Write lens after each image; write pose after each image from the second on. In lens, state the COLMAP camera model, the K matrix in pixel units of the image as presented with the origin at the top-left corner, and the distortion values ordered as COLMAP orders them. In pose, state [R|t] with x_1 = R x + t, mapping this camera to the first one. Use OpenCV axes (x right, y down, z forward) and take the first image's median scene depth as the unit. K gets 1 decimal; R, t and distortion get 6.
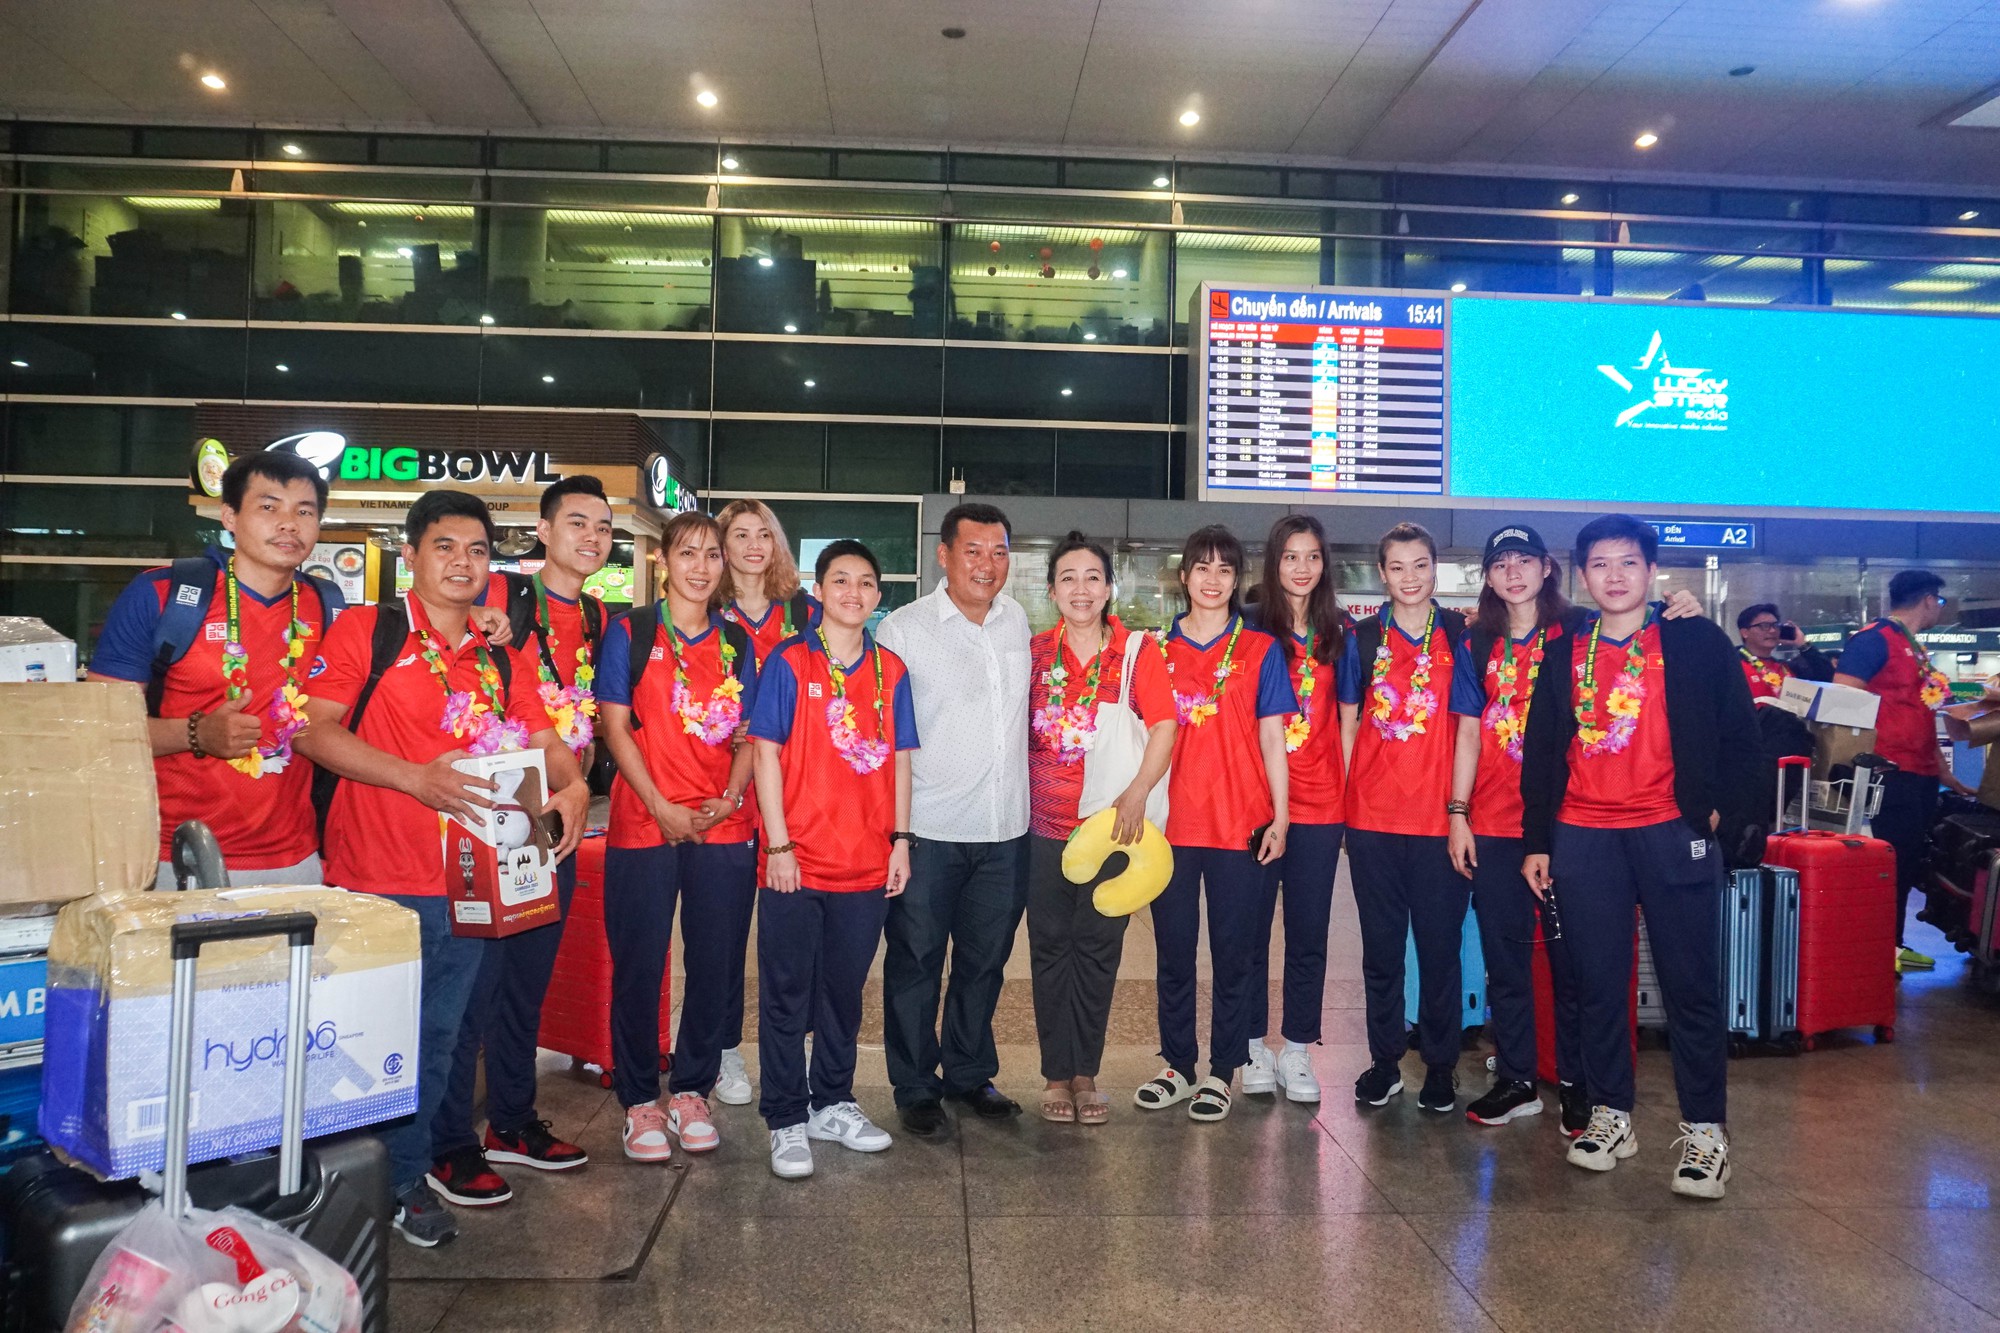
lens RADIAL K [[1358.9, 0, 1000.0], [0, 1358.9, 666.5], [0, 0, 1]] dist [-0.058564, 0.048324]
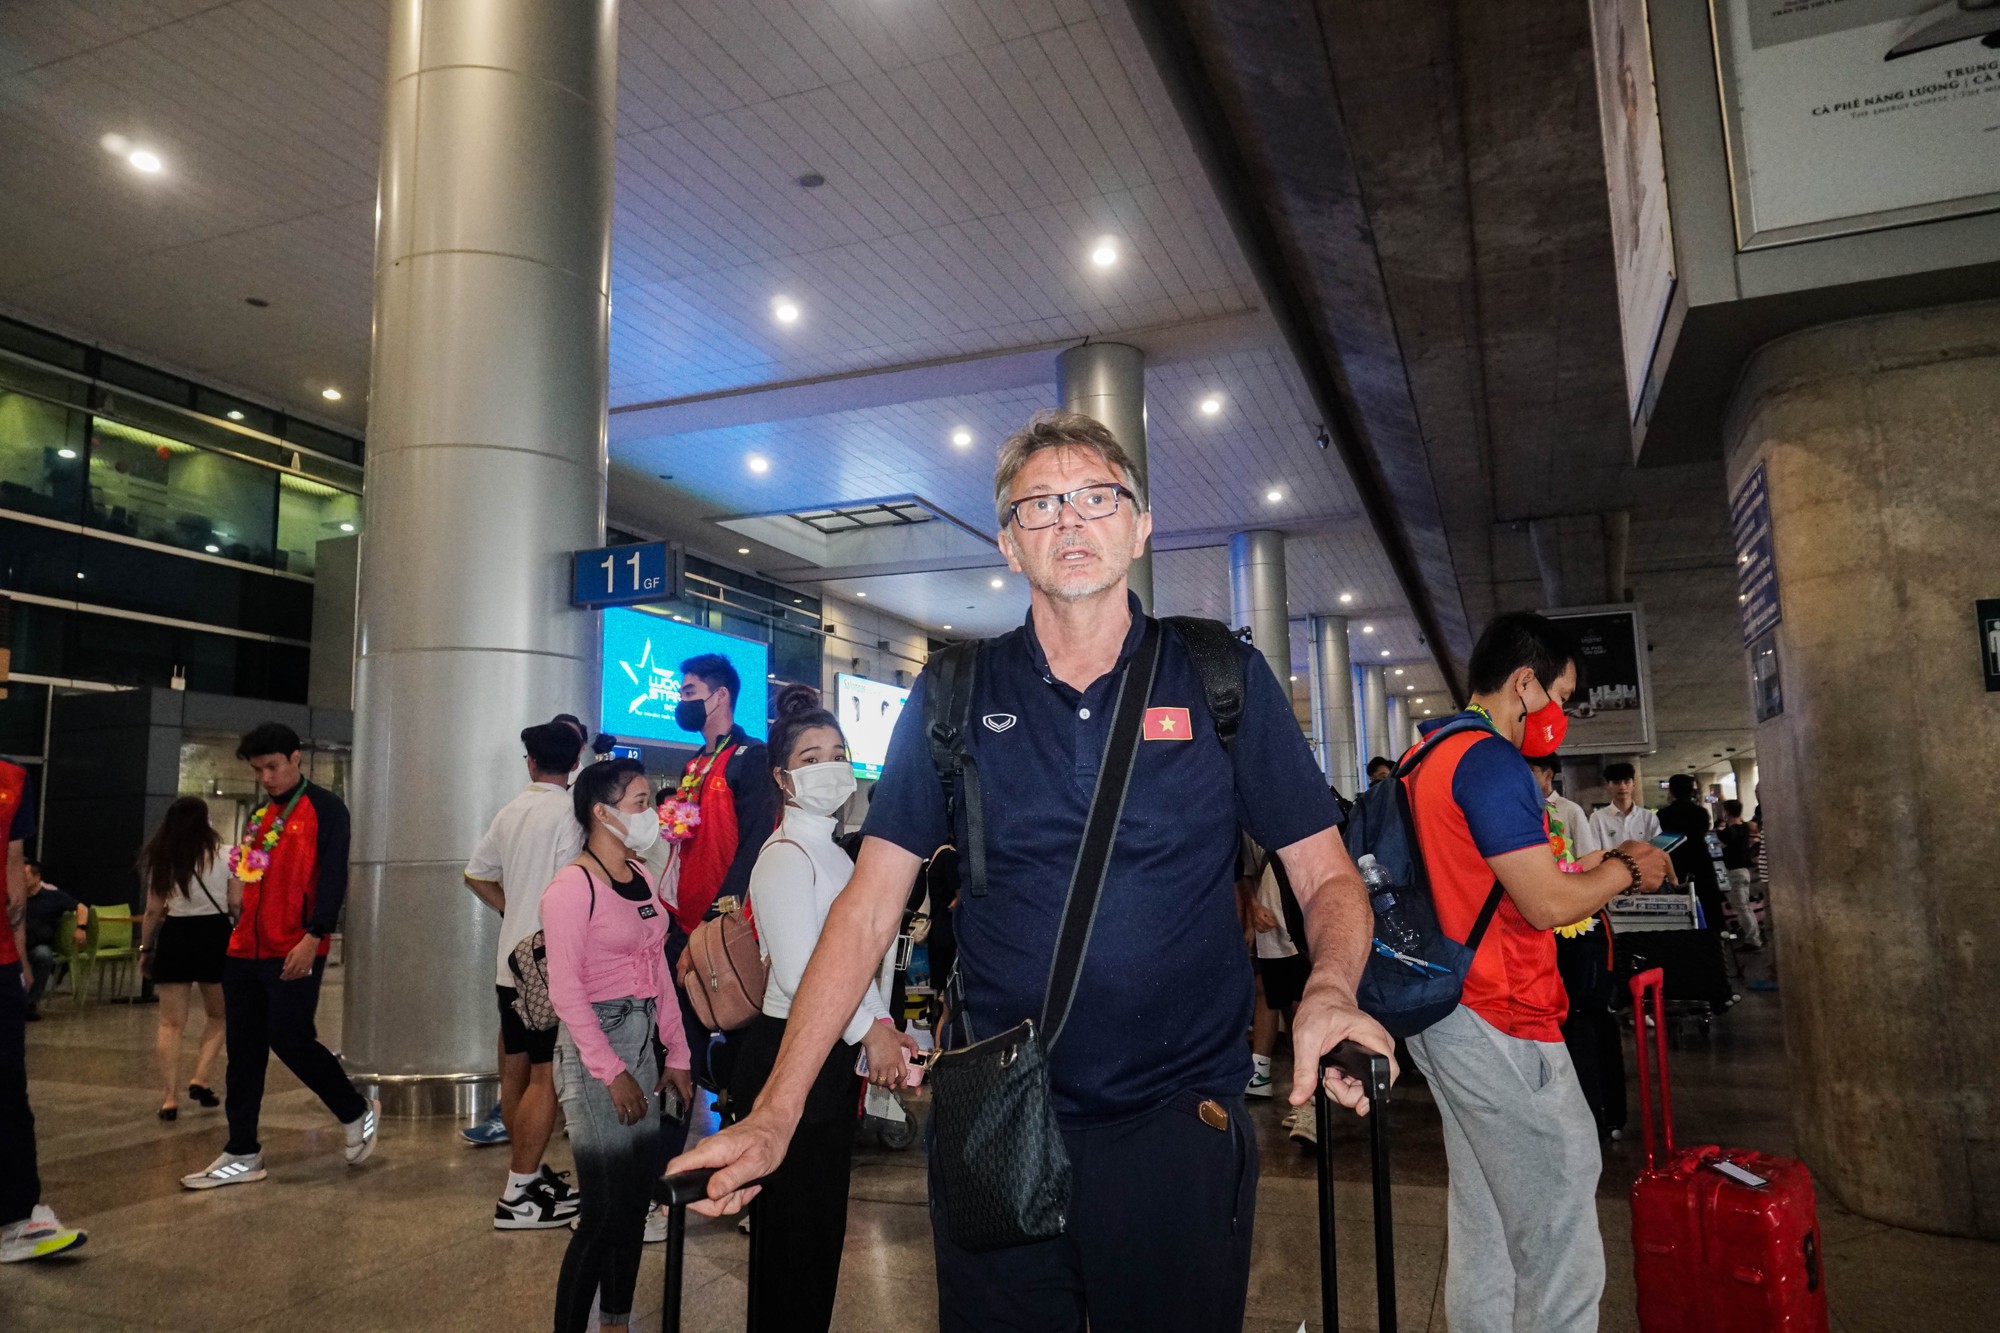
lens RADIAL K [[1358.9, 0, 1000.0], [0, 1358.9, 666.5], [0, 0, 1]] dist [-0.058564, 0.048324]
pose [[0.399744, 0.098858, 0.911281, -0.730752], [0.011607, 0.993542, -0.112873, -0.016972], [-0.916554, 0.055697, 0.396014, -0.028717]]
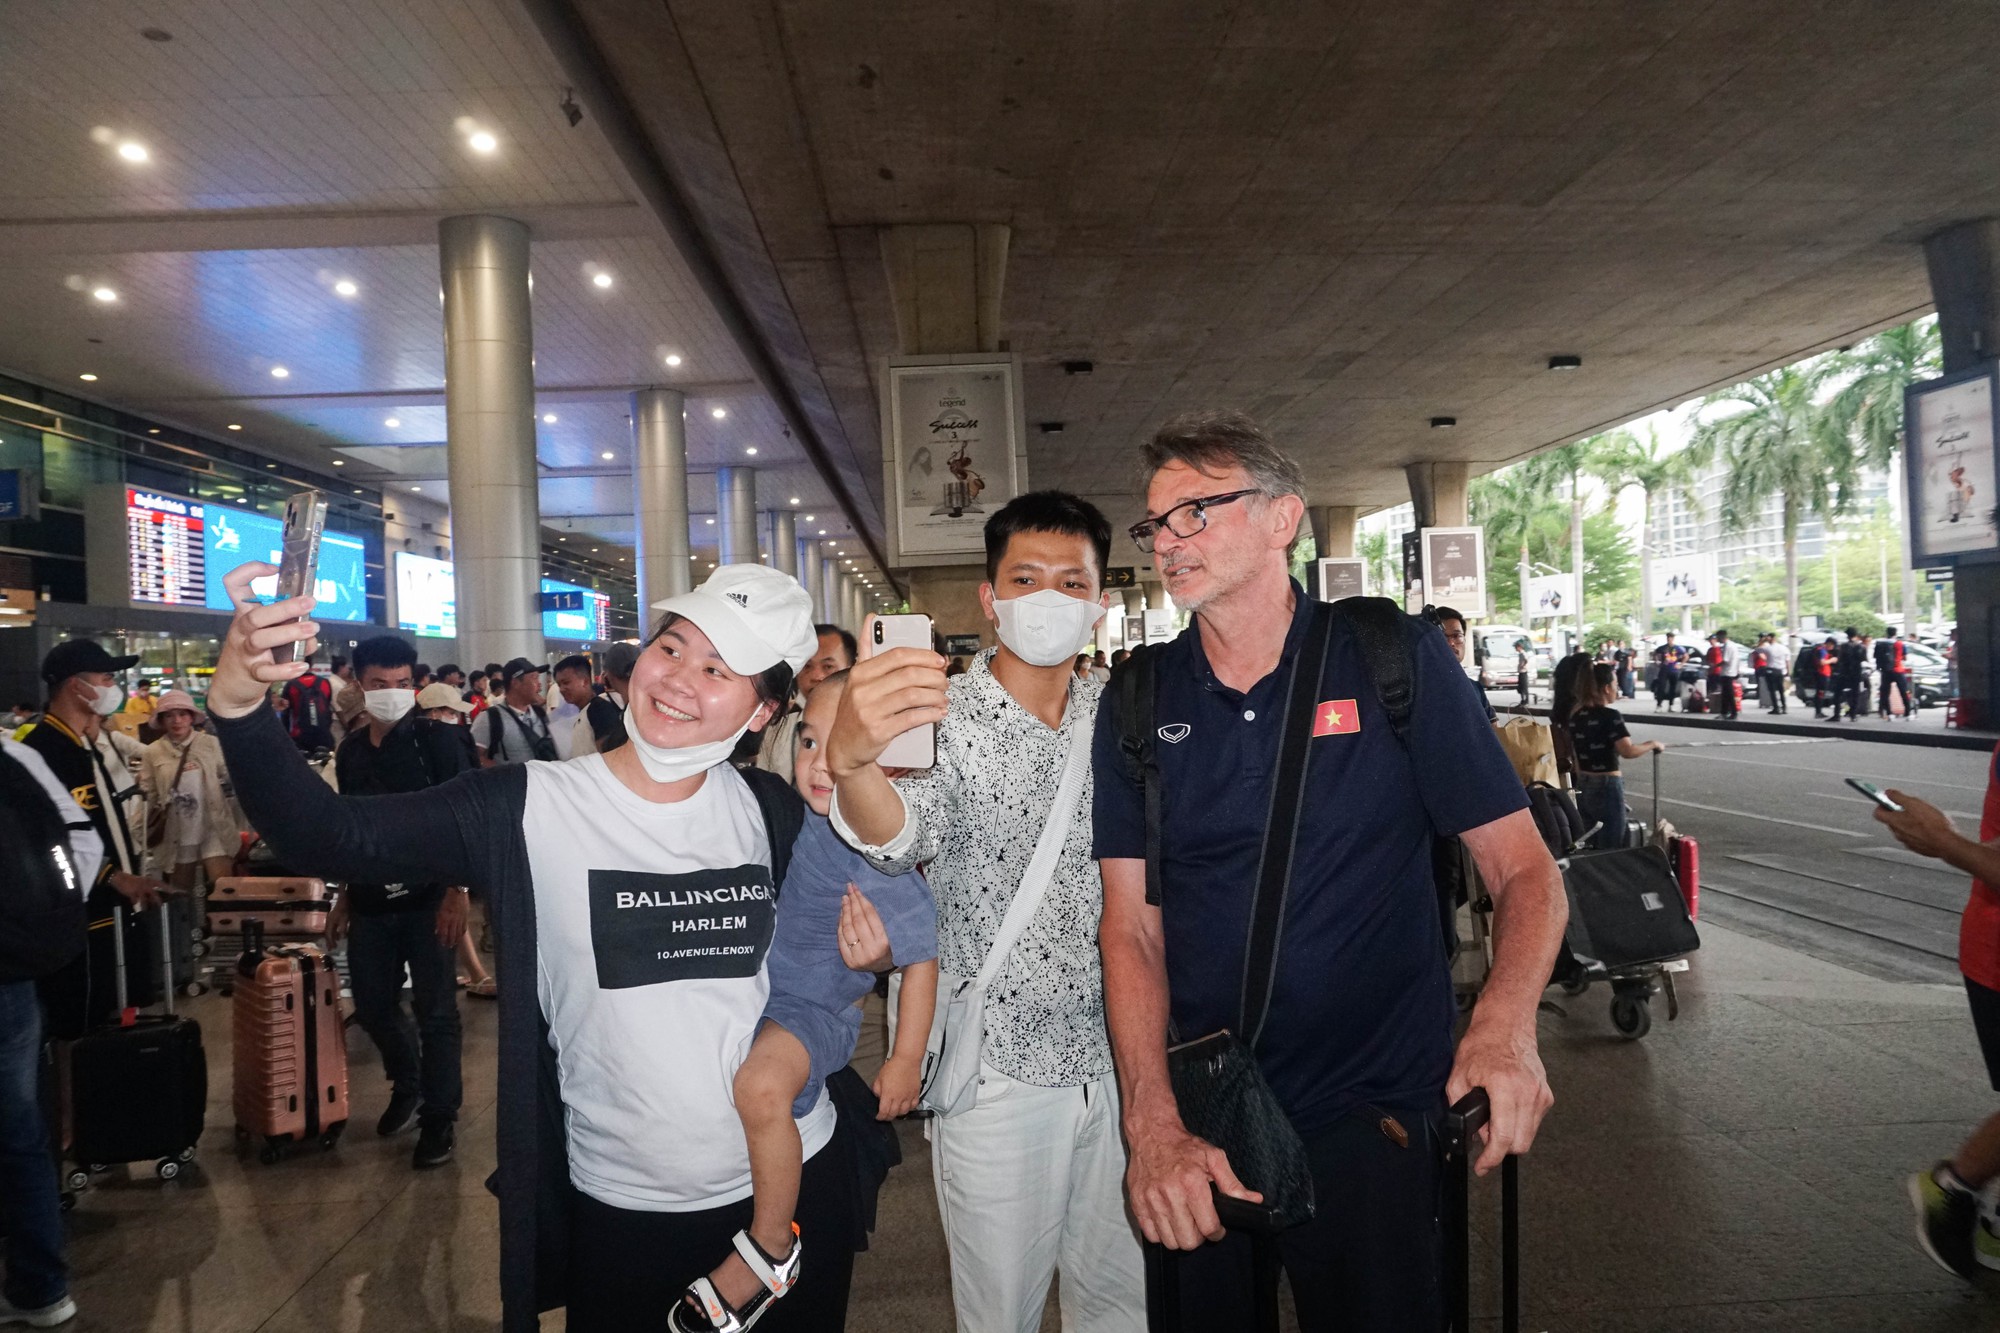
lens RADIAL K [[1358.9, 0, 1000.0], [0, 1358.9, 666.5], [0, 0, 1]] dist [-0.058564, 0.048324]
pose [[0.003471, -0.019243, 0.999809, -1.600137], [0.025960, 0.999480, 0.019147, -0.048448], [-0.999657, 0.025889, 0.003969, -0.147461]]
